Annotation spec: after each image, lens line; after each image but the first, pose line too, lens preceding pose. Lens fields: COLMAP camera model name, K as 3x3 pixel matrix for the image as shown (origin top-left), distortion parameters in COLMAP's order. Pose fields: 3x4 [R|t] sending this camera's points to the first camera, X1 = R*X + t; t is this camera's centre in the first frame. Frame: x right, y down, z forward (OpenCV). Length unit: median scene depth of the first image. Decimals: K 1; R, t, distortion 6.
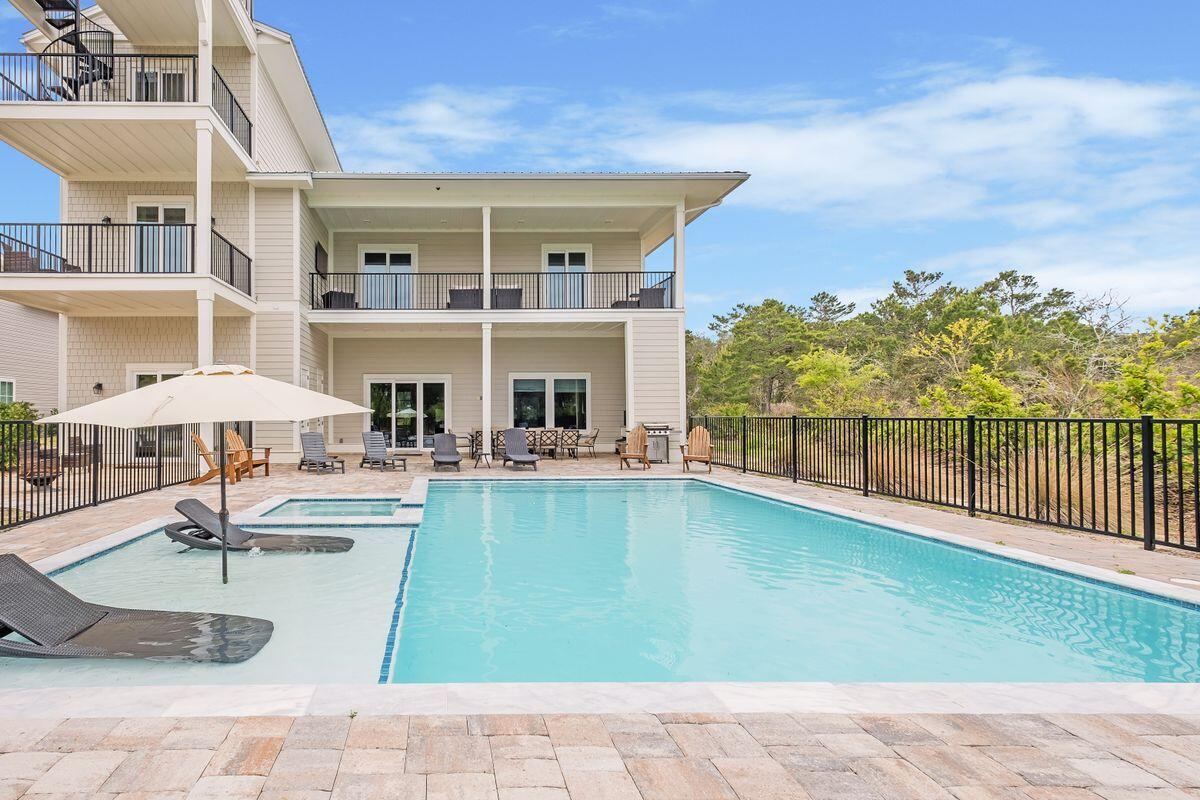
lens RADIAL K [[671.6, 0, 595.8], [0, 671.6, 367.9], [0, 0, 1]] dist [0.017121, 0.000334]
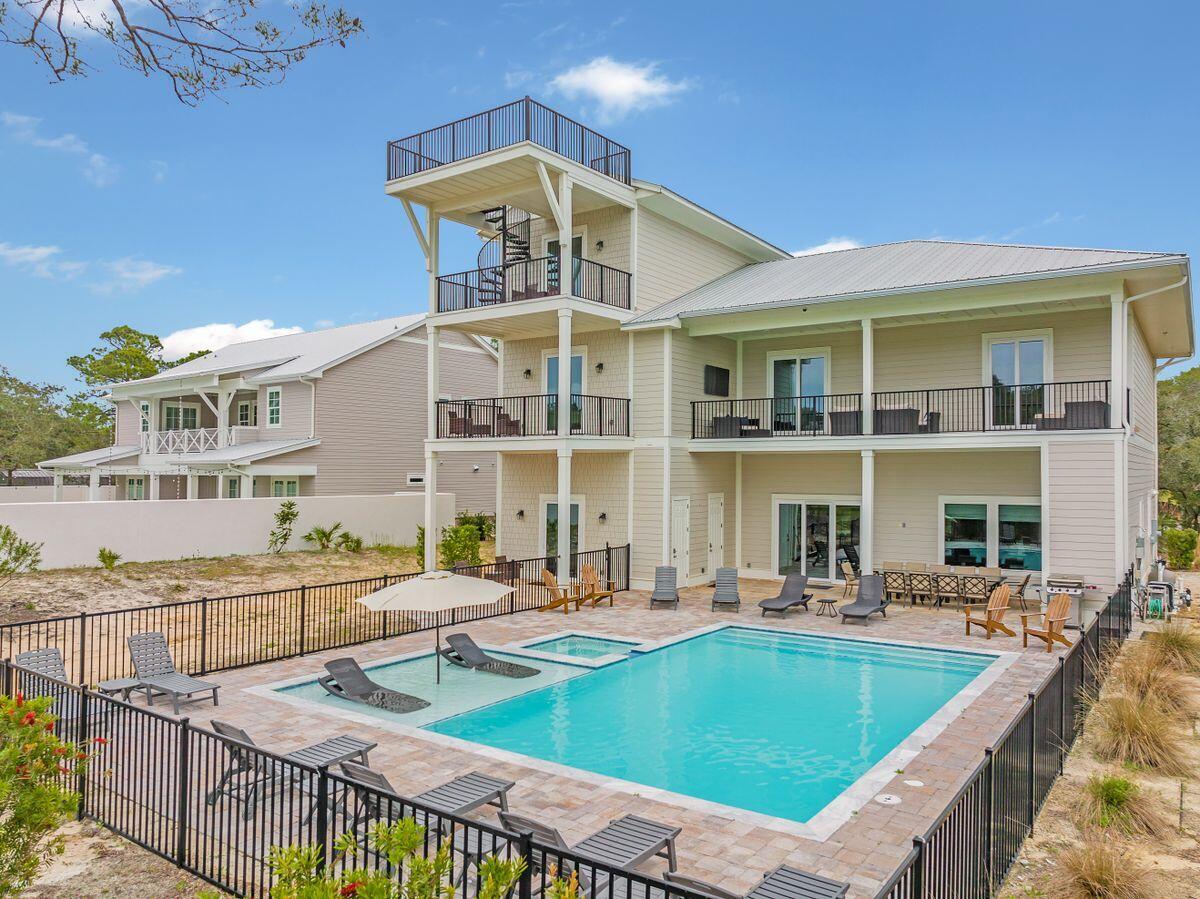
lens RADIAL K [[870.3, 0, 620.4], [0, 870.3, 449.3], [0, 0, 1]] dist [-0.003392, -0.001108]
pose [[0.824768, -0.001007, -0.565471, 0.266127], [-0.005125, 0.999944, -0.009255, -0.068679], [0.565449, 0.010531, 0.824716, -0.157542]]
